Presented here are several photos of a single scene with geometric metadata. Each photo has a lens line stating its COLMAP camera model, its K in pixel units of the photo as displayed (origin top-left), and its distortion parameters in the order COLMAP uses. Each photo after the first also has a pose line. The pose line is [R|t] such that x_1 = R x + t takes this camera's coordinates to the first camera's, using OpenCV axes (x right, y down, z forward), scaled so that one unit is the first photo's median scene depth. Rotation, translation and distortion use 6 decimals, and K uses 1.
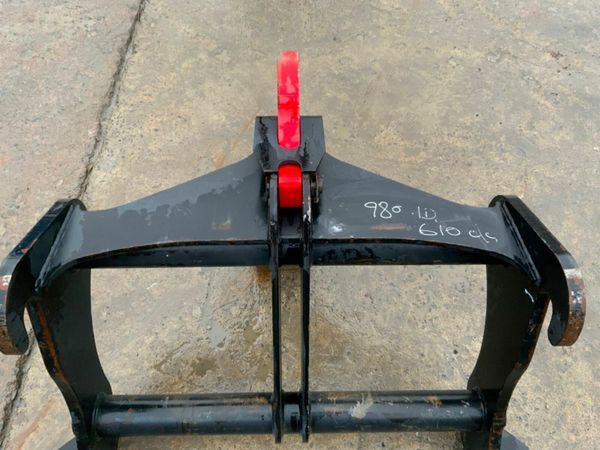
lens RADIAL K [[496.6, 0, 299.4], [0, 496.6, 224.0], [0, 0, 1]] dist [0.051426, -0.098623]
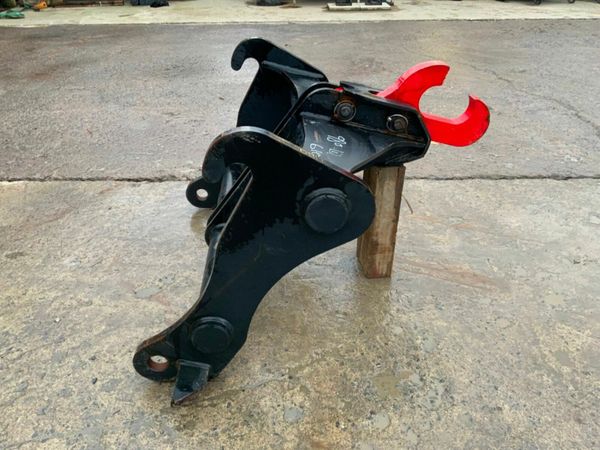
lens RADIAL K [[494.3, 0, 300.0], [0, 494.3, 225.0], [0, 0, 1]] dist [0.069949, -0.141206]
pose [[0.032946, 0.497000, -0.867125, 0.994976], [-0.849138, 0.471514, 0.237989, -0.108292], [0.527142, 0.728468, 0.437556, 0.426365]]
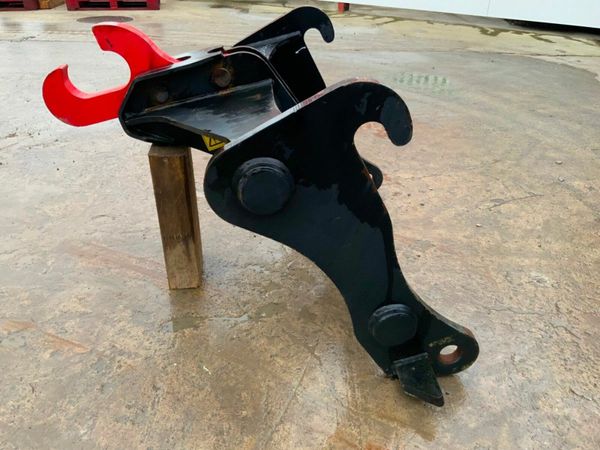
lens RADIAL K [[496.6, 0, 299.4], [0, 496.6, 224.0], [0, 0, 1]] dist [0.051426, -0.098623]
pose [[-0.063032, -0.516894, 0.853726, -0.922903], [0.835760, 0.440197, 0.328226, -0.114640], [-0.545466, 0.734198, 0.404253, 0.501858]]
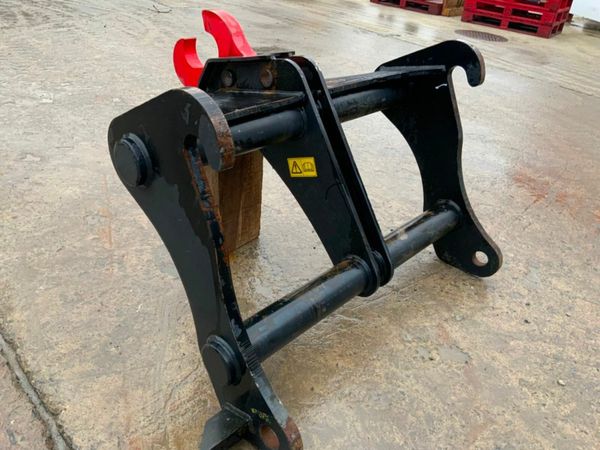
lens RADIAL K [[496.6, 0, 299.4], [0, 496.6, 224.0], [0, 0, 1]] dist [0.051426, -0.098623]
pose [[0.694045, -0.331051, 0.639302, -0.674886], [0.562978, 0.803056, -0.195337, 0.369804], [-0.448729, 0.495485, 0.743732, 0.166930]]
